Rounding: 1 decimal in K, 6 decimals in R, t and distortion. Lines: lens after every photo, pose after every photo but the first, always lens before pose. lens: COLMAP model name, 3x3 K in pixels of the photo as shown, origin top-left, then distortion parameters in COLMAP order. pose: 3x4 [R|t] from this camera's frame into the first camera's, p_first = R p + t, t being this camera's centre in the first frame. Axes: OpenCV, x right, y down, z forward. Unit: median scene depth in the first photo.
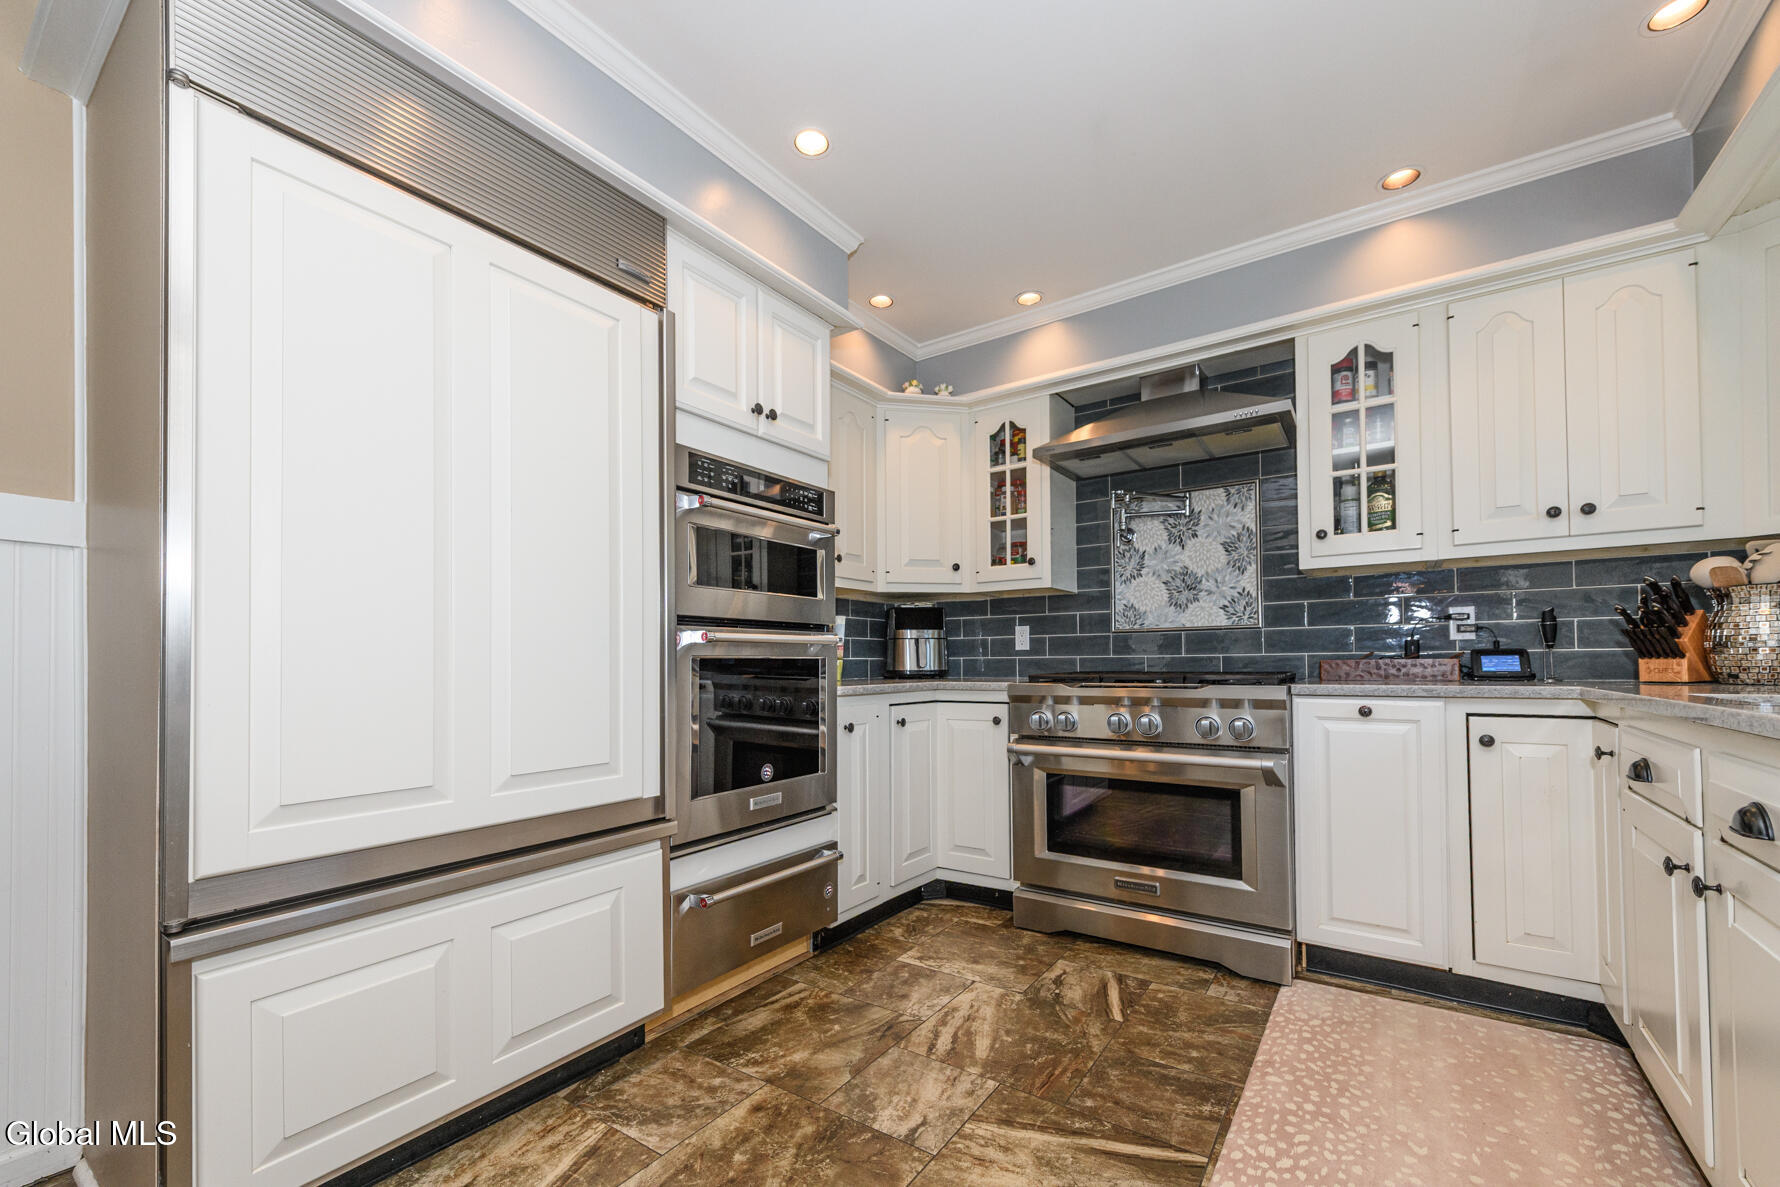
lens RADIAL K [[719.0, 0, 893.9], [0, 719.0, 651.6], [0, 0, 1]] dist [0.007999, -0.000307]
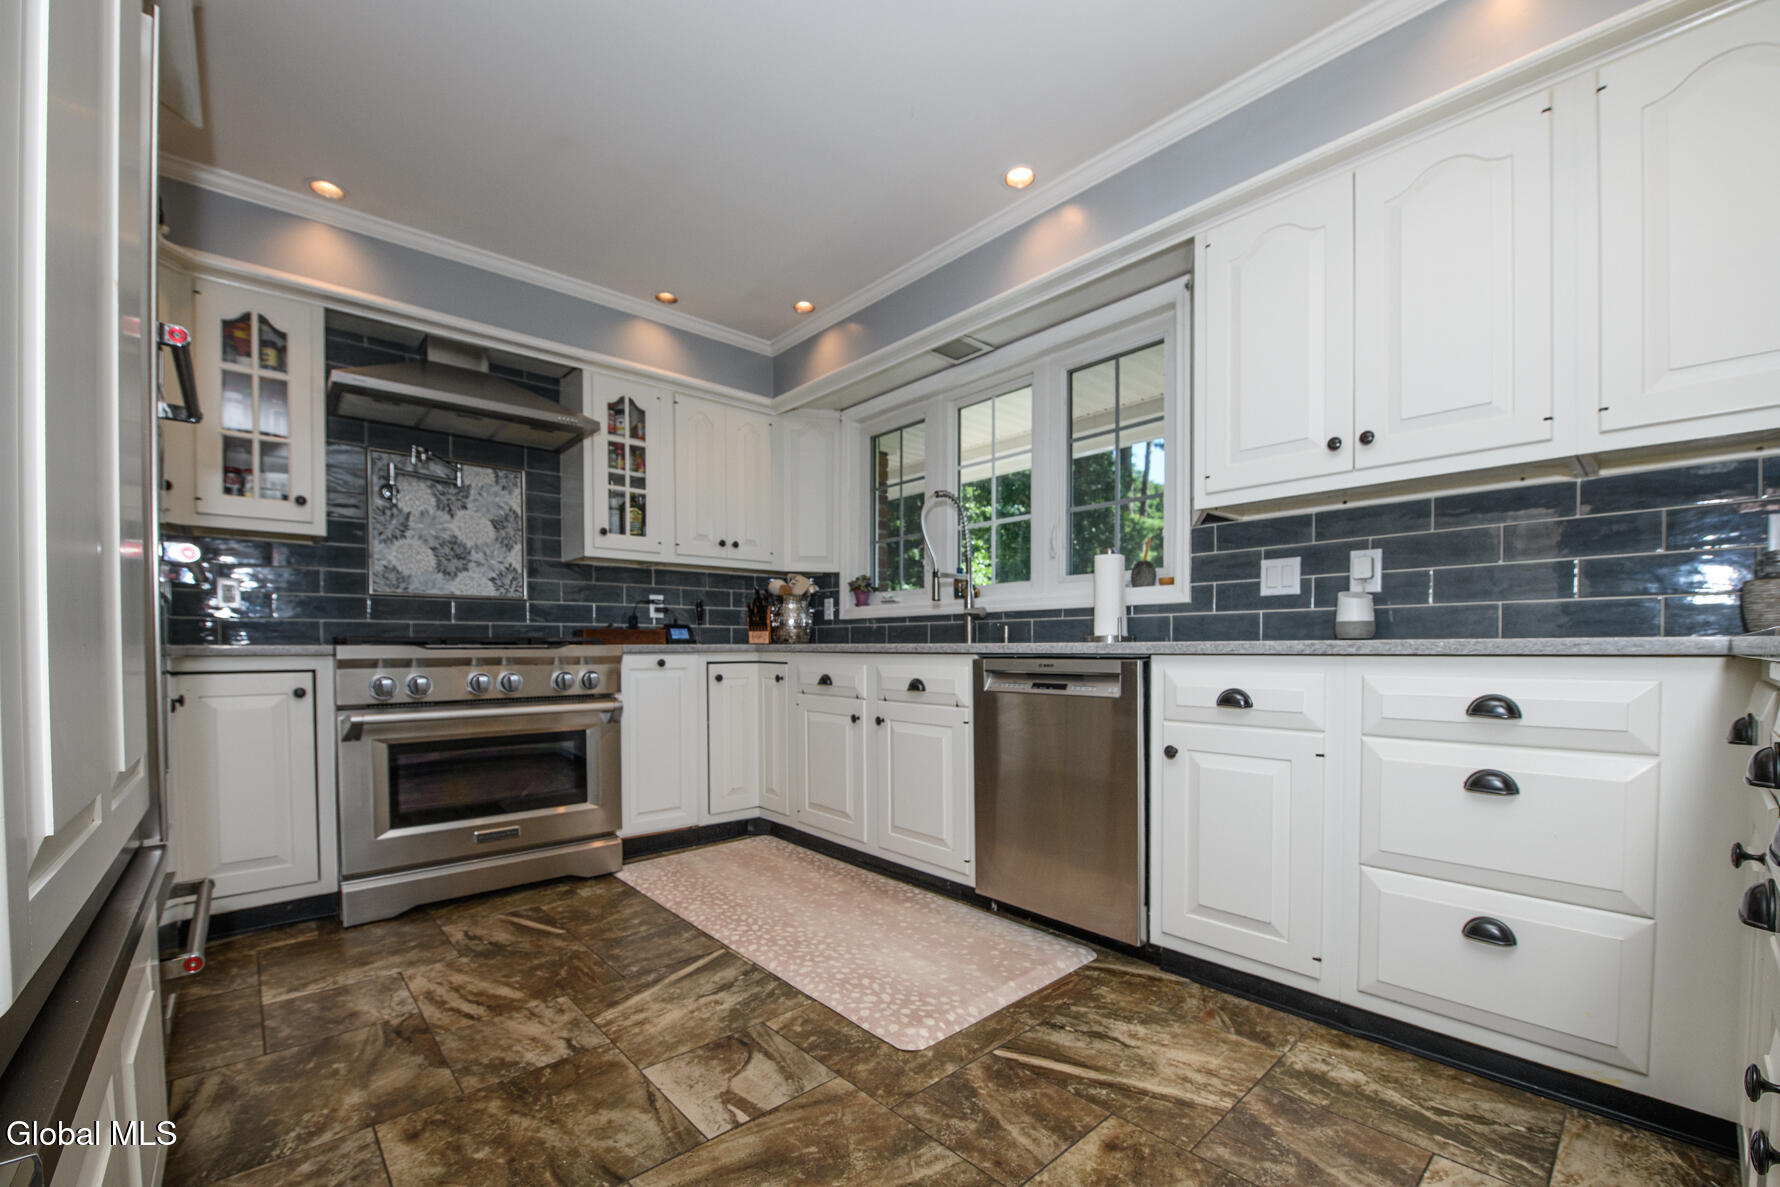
lens RADIAL K [[725.0, 0, 892.4], [0, 725.0, 662.9], [0, 0, 1]] dist [-0.028628, -0.000179]
pose [[0.238482, -0.014541, 0.971038, -0.552843], [-0.016925, 0.999674, 0.019127, 0.041305], [-0.971000, -0.020996, 0.238158, 0.184995]]
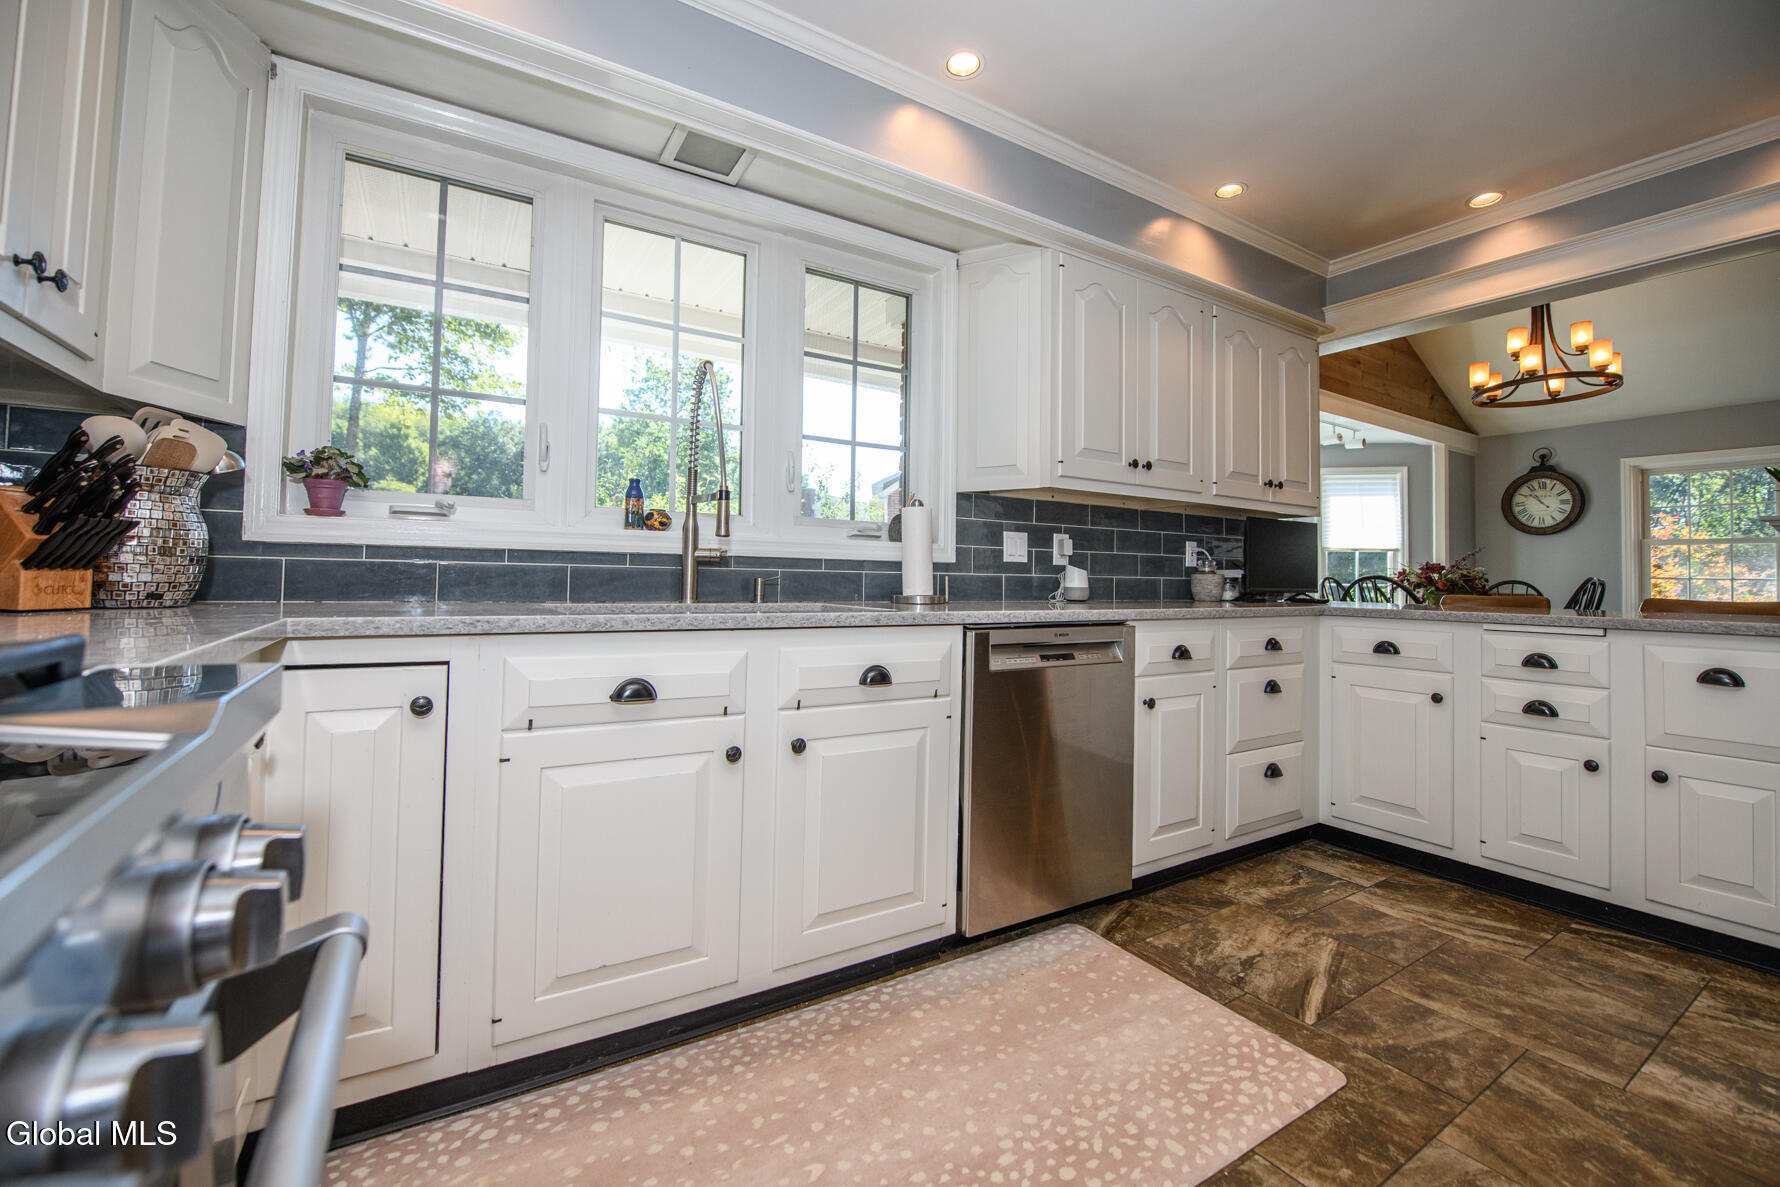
lens RADIAL K [[737.0, 0, 885.6], [0, 737.0, 549.5], [0, 0, 1]] dist [-0.013517, -0.000417]
pose [[-0.913151, 0.006503, 0.407570, 0.179836], [-0.018211, 0.998224, -0.056729, 0.012565], [-0.407215, -0.059224, -0.911410, 1.046944]]
